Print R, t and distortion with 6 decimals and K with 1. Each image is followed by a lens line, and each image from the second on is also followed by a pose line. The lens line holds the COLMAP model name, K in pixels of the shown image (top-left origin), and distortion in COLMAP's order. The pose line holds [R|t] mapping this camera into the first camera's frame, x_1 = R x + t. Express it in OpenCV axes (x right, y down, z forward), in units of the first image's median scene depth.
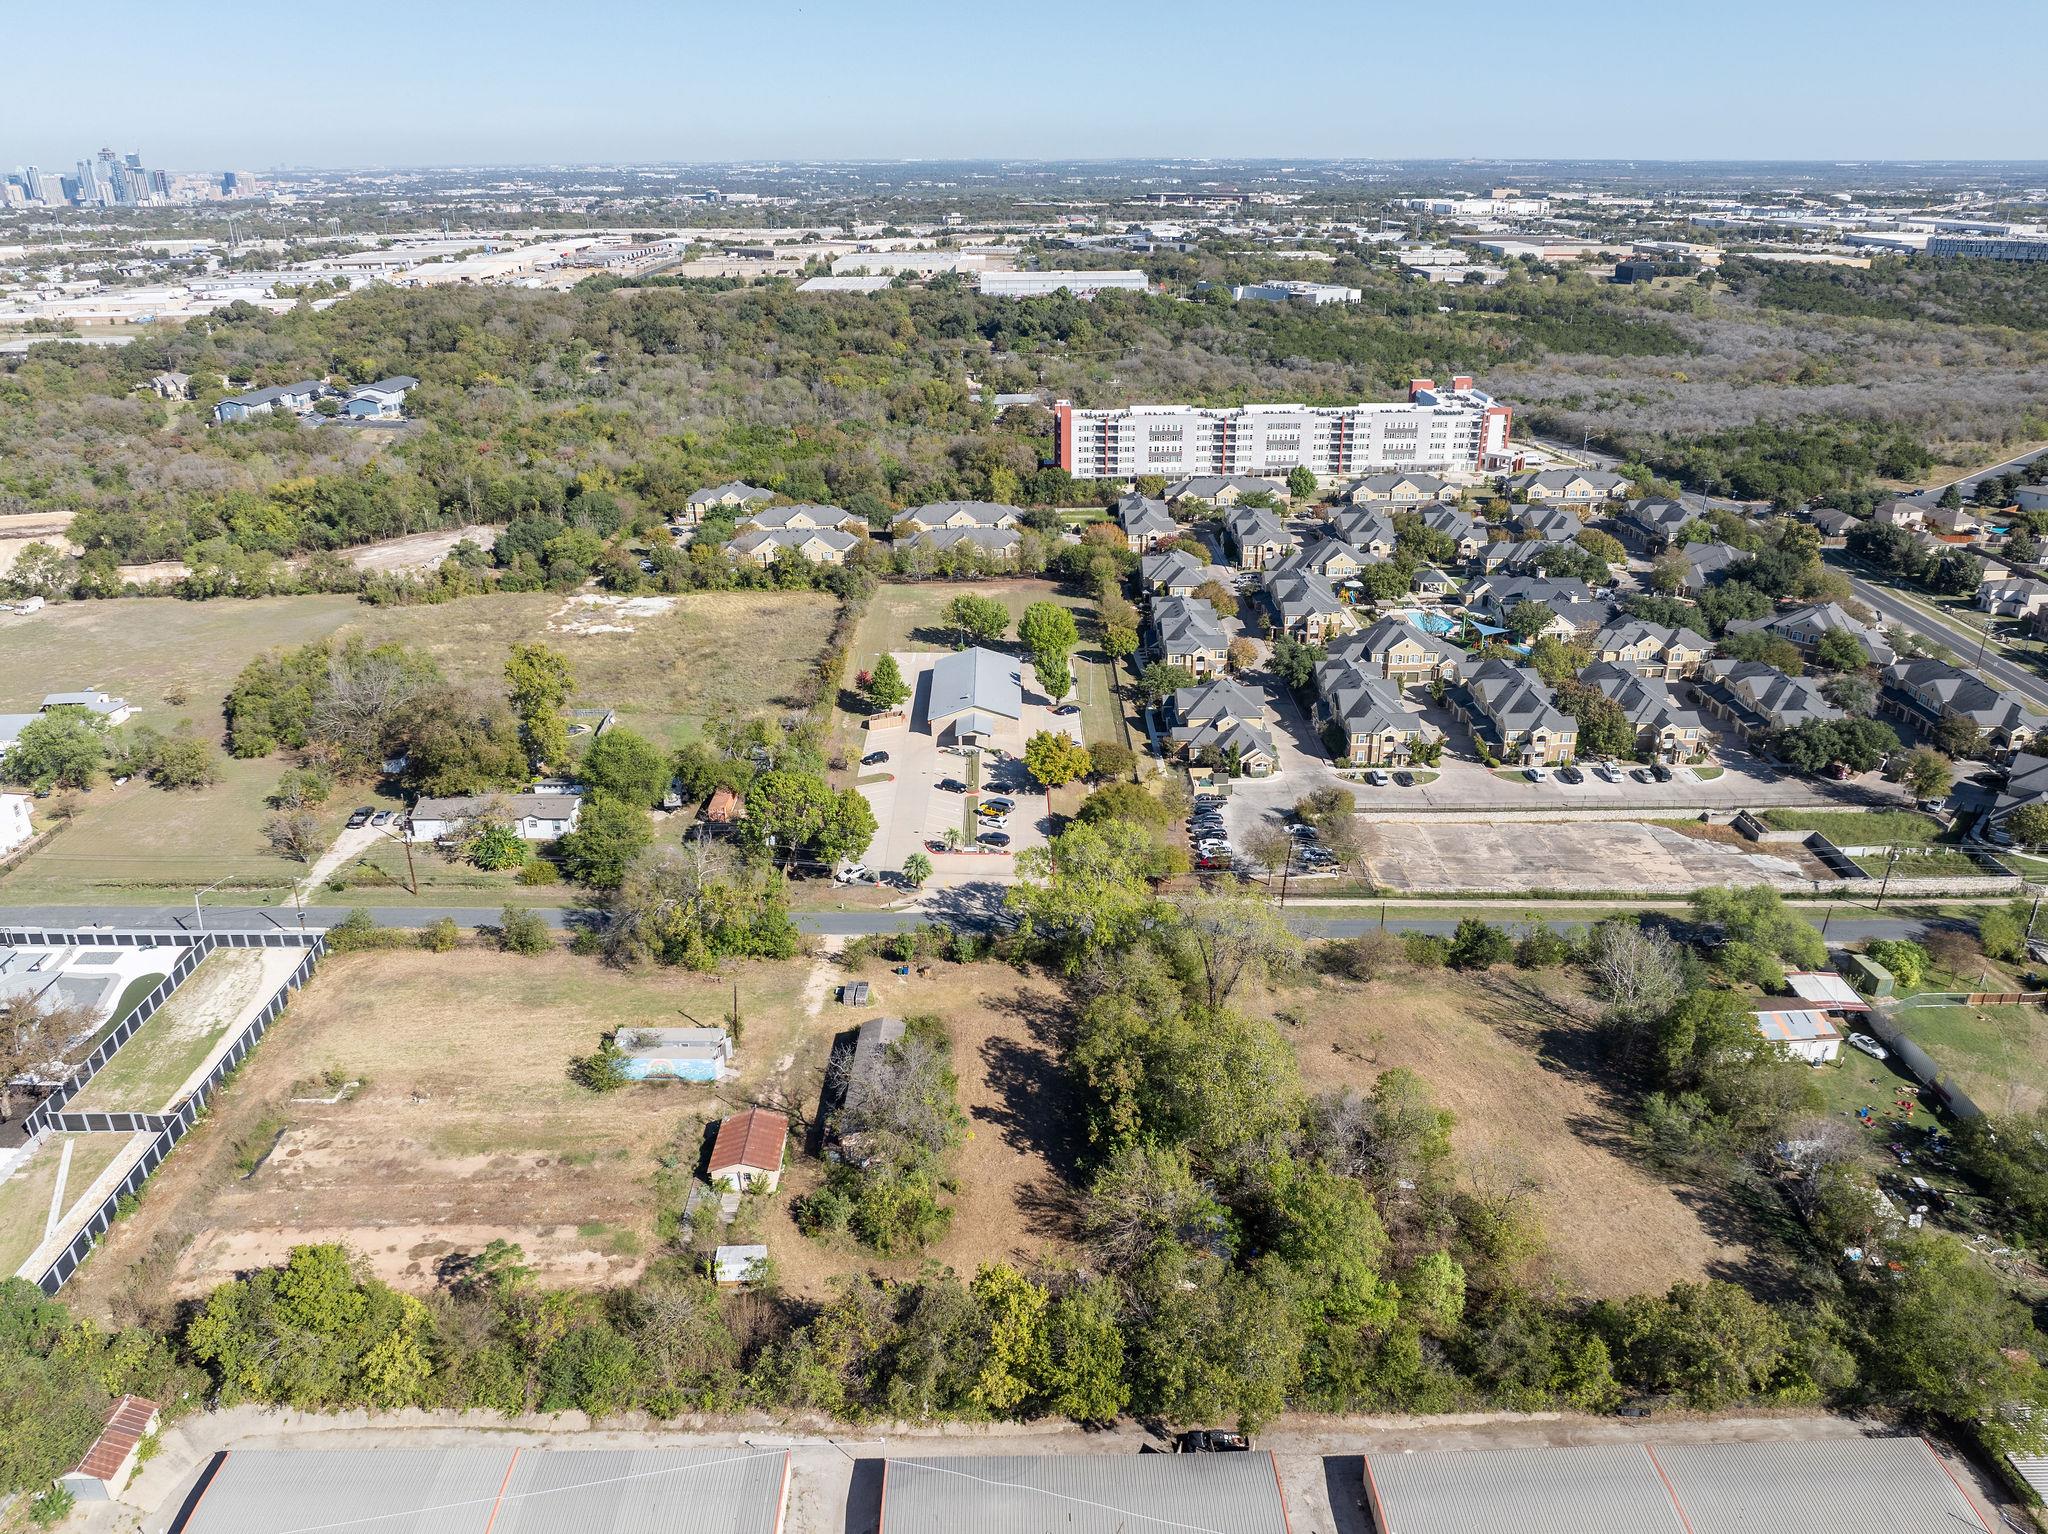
lens RADIAL K [[1431.9, 0, 1024.0], [0, 1431.9, 767.0], [0, 0, 1]] dist [-0.028100, 0.003045]
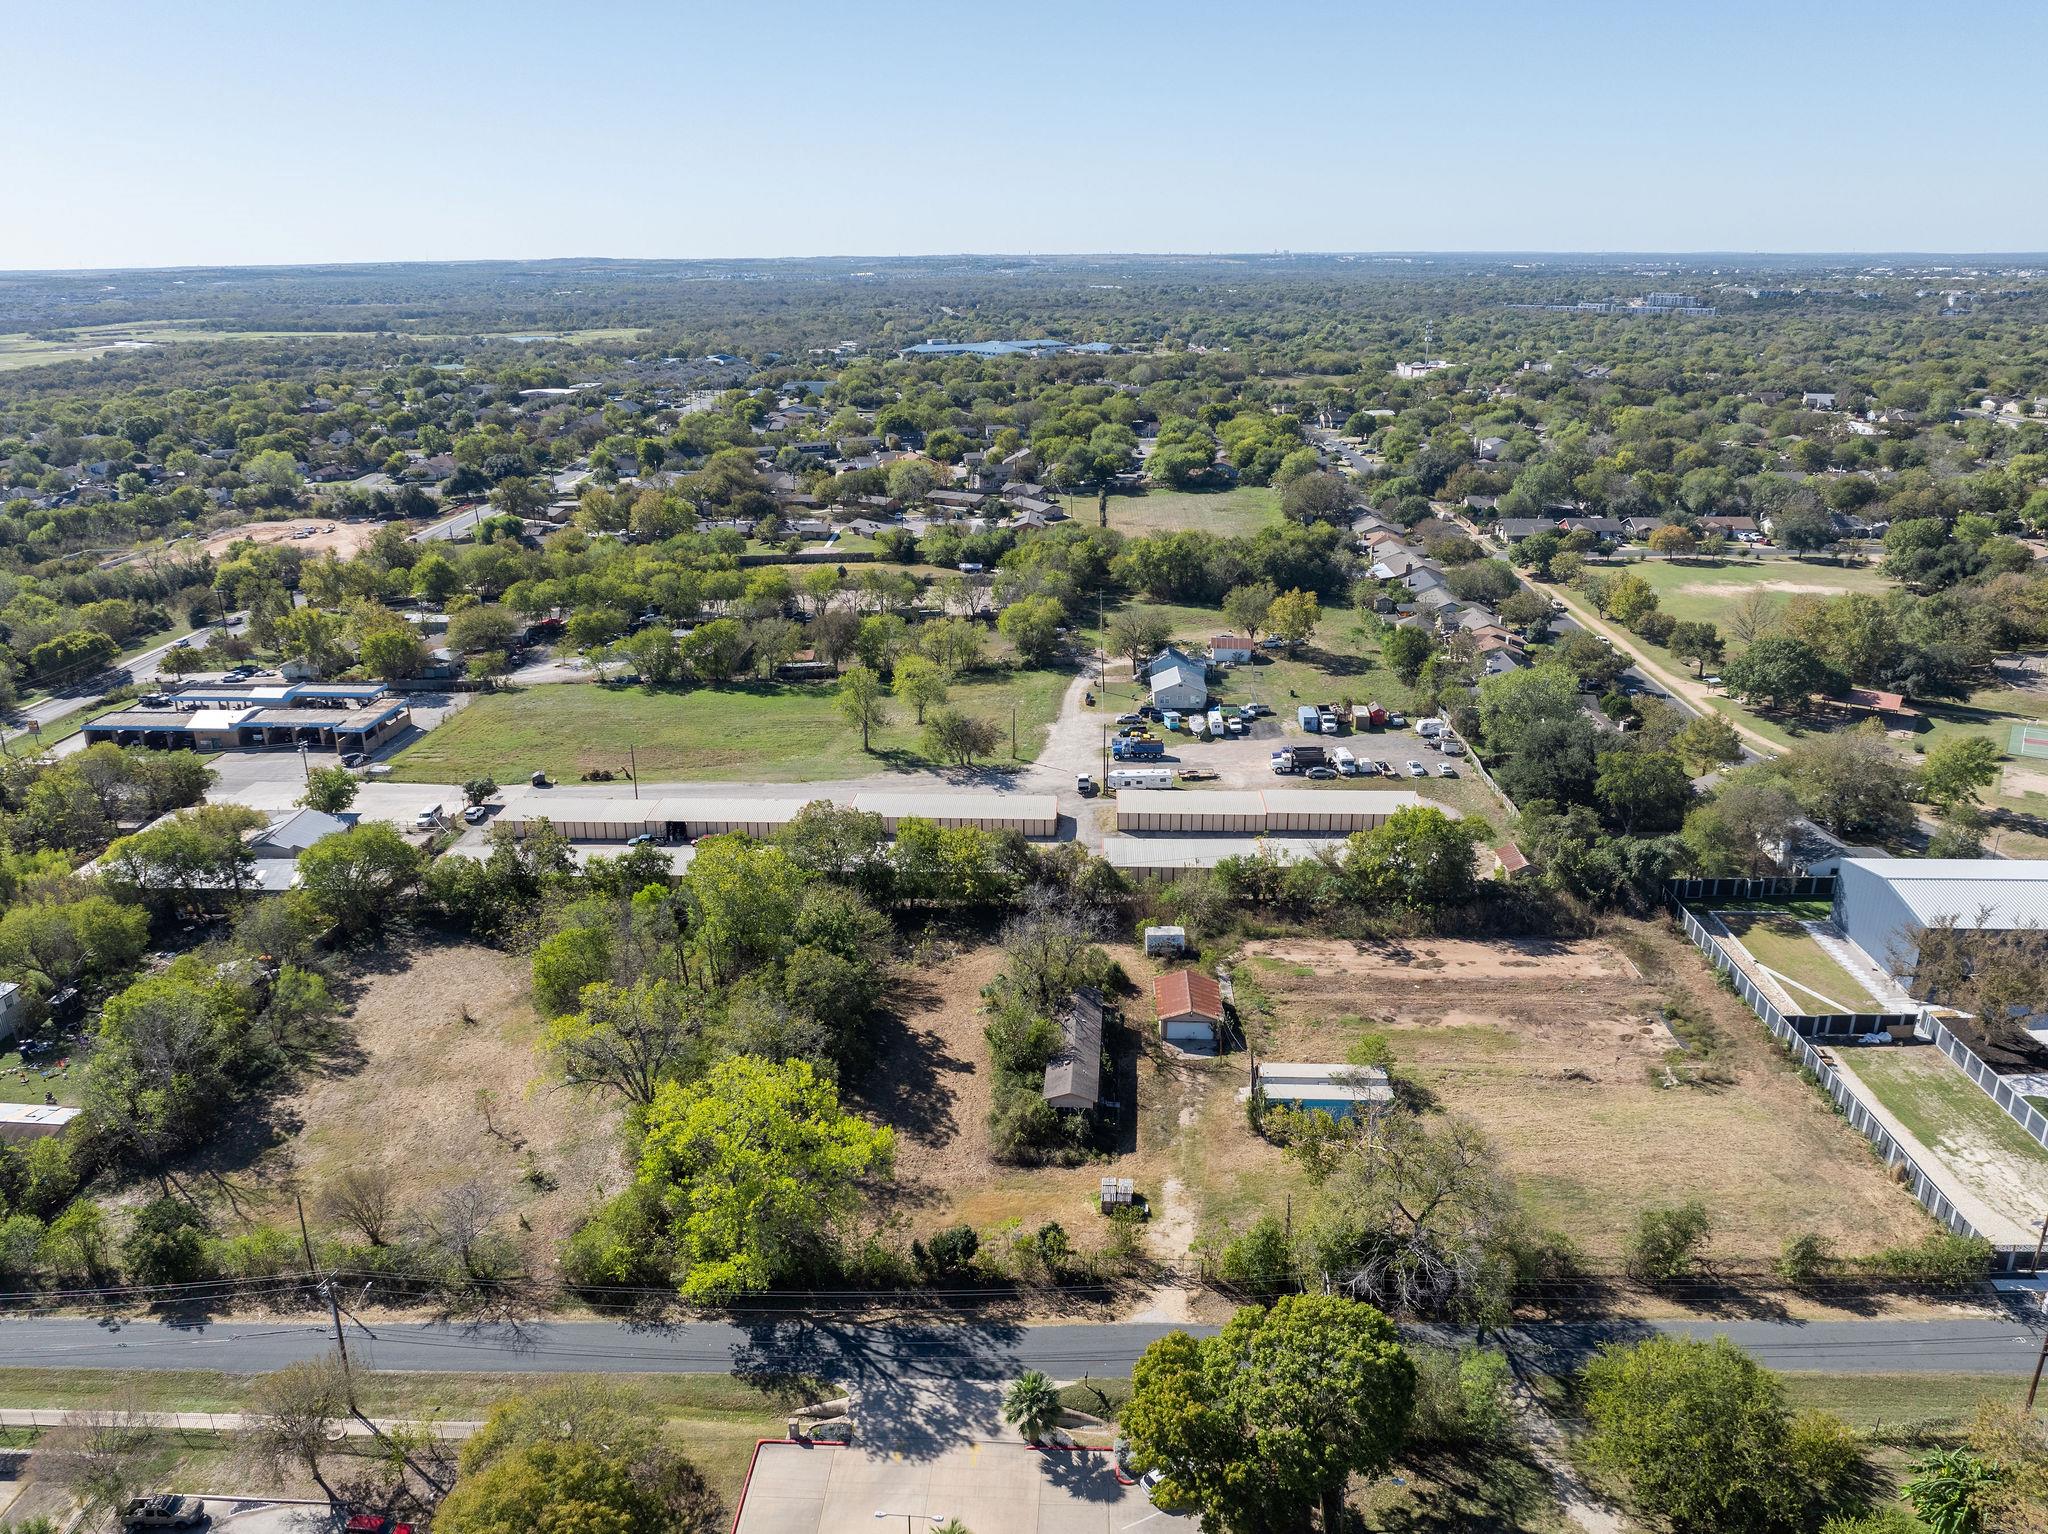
lens RADIAL K [[1431.9, 0, 1024.0], [0, 1431.9, 767.0], [0, 0, 1]] dist [-0.028100, 0.003045]
pose [[-0.997134, -0.020931, 0.072700, -0.085124], [0.034476, 0.729661, 0.682939, -0.348143], [-0.067341, 0.683489, -0.726848, 0.986007]]
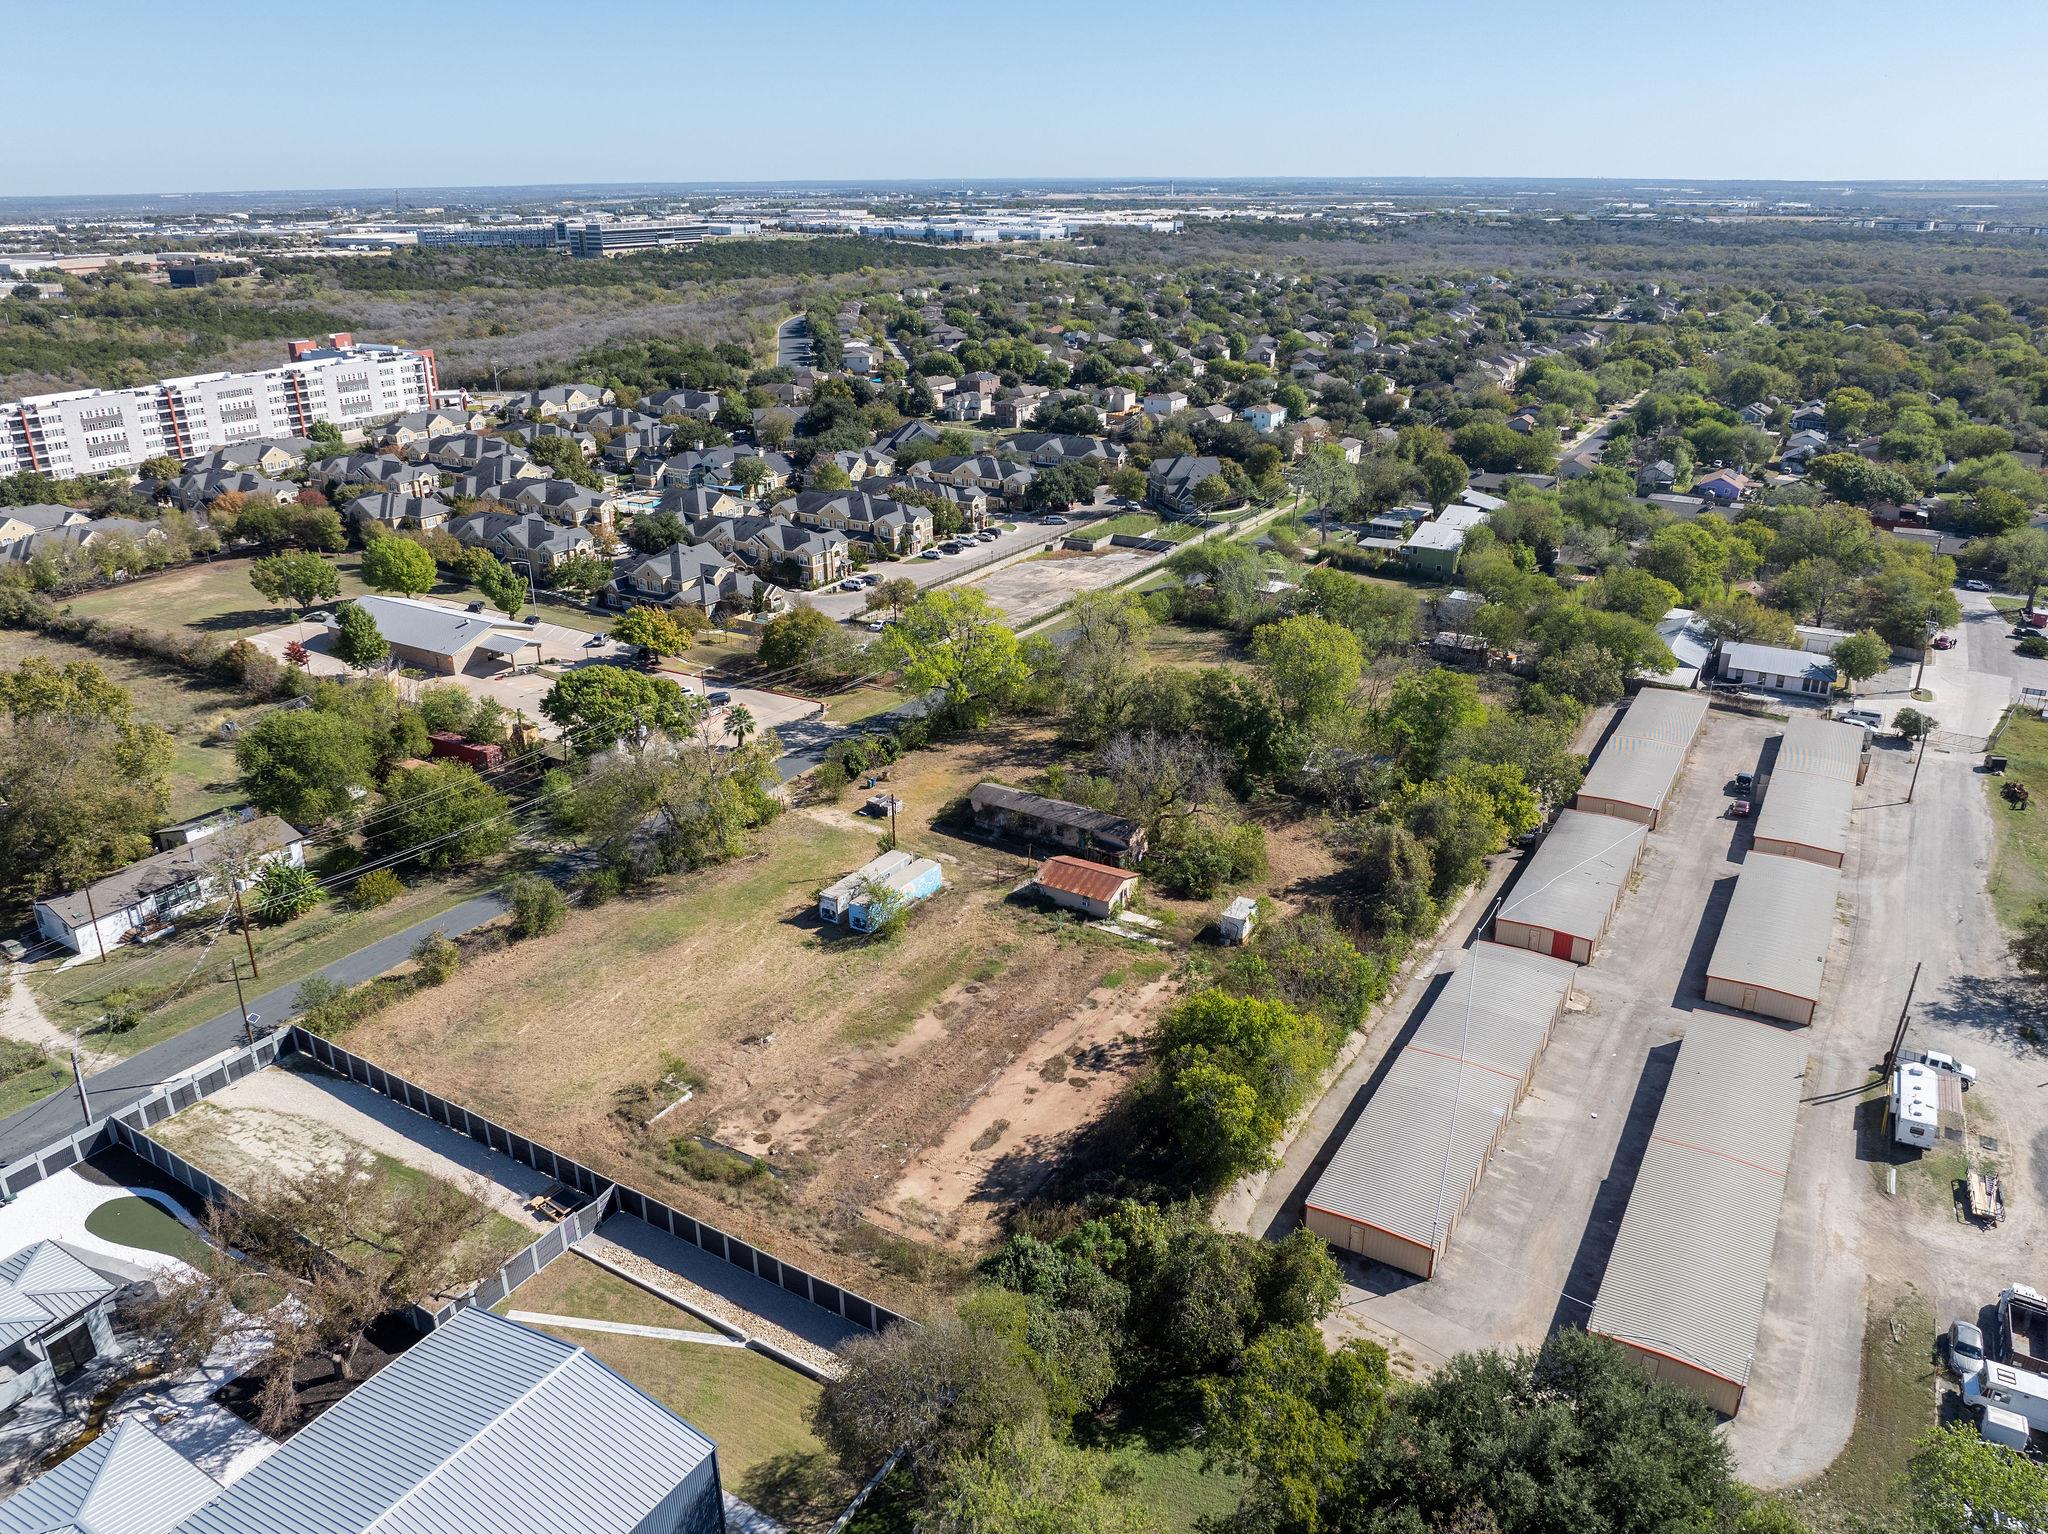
lens RADIAL K [[1431.9, 0, 1024.0], [0, 1431.9, 767.0], [0, 0, 1]] dist [-0.028100, 0.003045]
pose [[0.539645, -0.322779, 0.777558, -0.576103], [0.337522, 0.929059, 0.151421, 0.015024], [-0.771273, 0.180729, 0.610307, 0.243169]]
